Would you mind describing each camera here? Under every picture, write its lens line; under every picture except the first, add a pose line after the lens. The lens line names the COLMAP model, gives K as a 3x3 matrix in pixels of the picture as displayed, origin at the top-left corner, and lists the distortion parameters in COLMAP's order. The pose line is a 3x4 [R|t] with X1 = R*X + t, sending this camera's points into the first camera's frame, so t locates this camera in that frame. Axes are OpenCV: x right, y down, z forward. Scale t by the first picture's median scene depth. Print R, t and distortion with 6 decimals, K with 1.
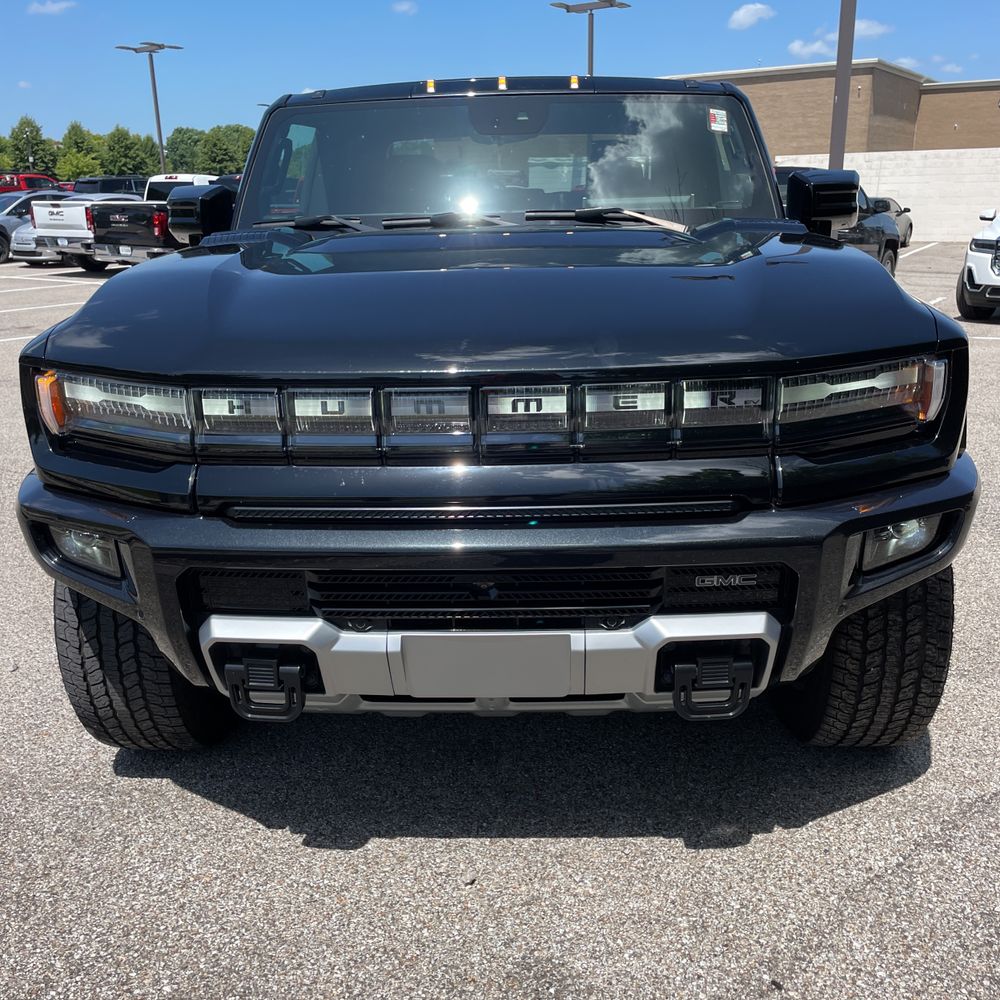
lens RADIAL K [[1014.5, 0, 498.6], [0, 1014.5, 505.5], [0, 0, 1]] dist [0.025294, 0.000000]
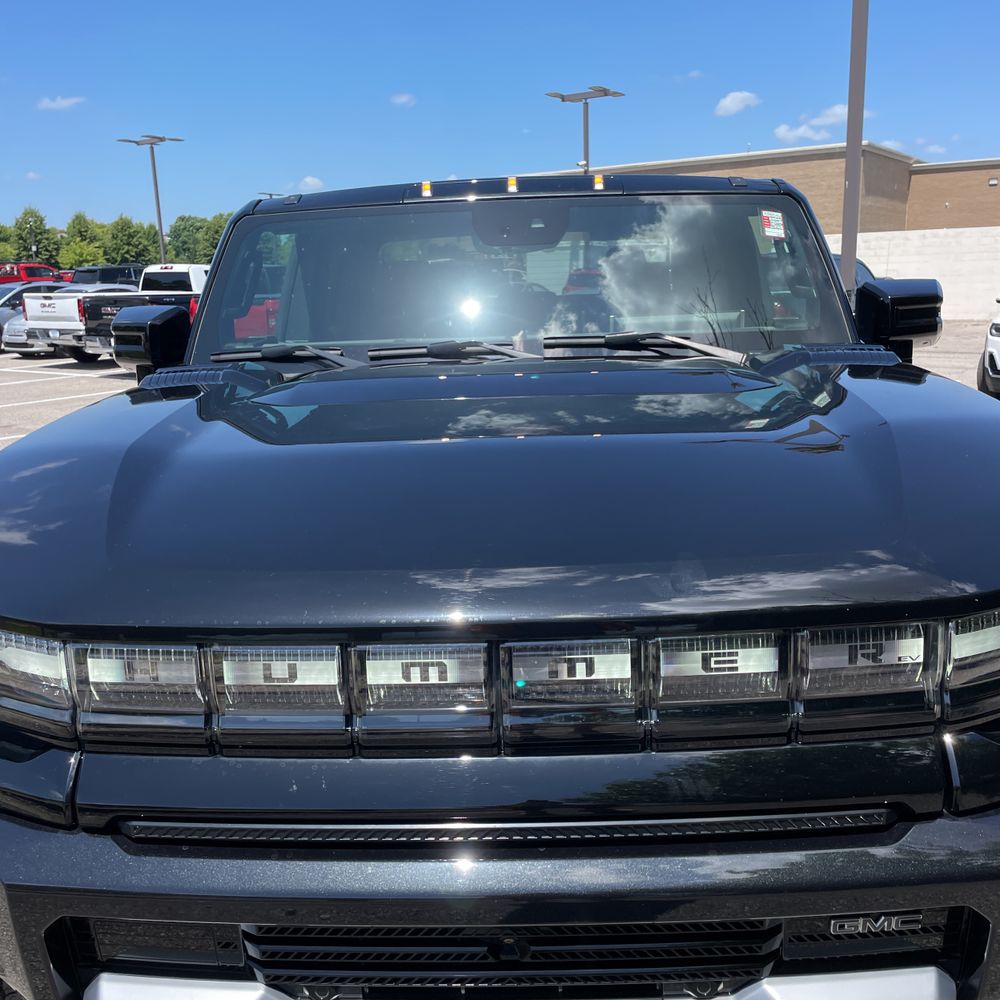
lens RADIAL K [[1014.5, 0, 497.8], [0, 1014.5, 500.2], [0, 0, 1]] dist [0.025294, 0.000000]
pose [[0.999927, -0.012062, -0.001098, -0.011032], [0.011940, 0.996903, -0.077731, -0.095932], [0.002032, 0.077712, 0.996974, 0.199969]]
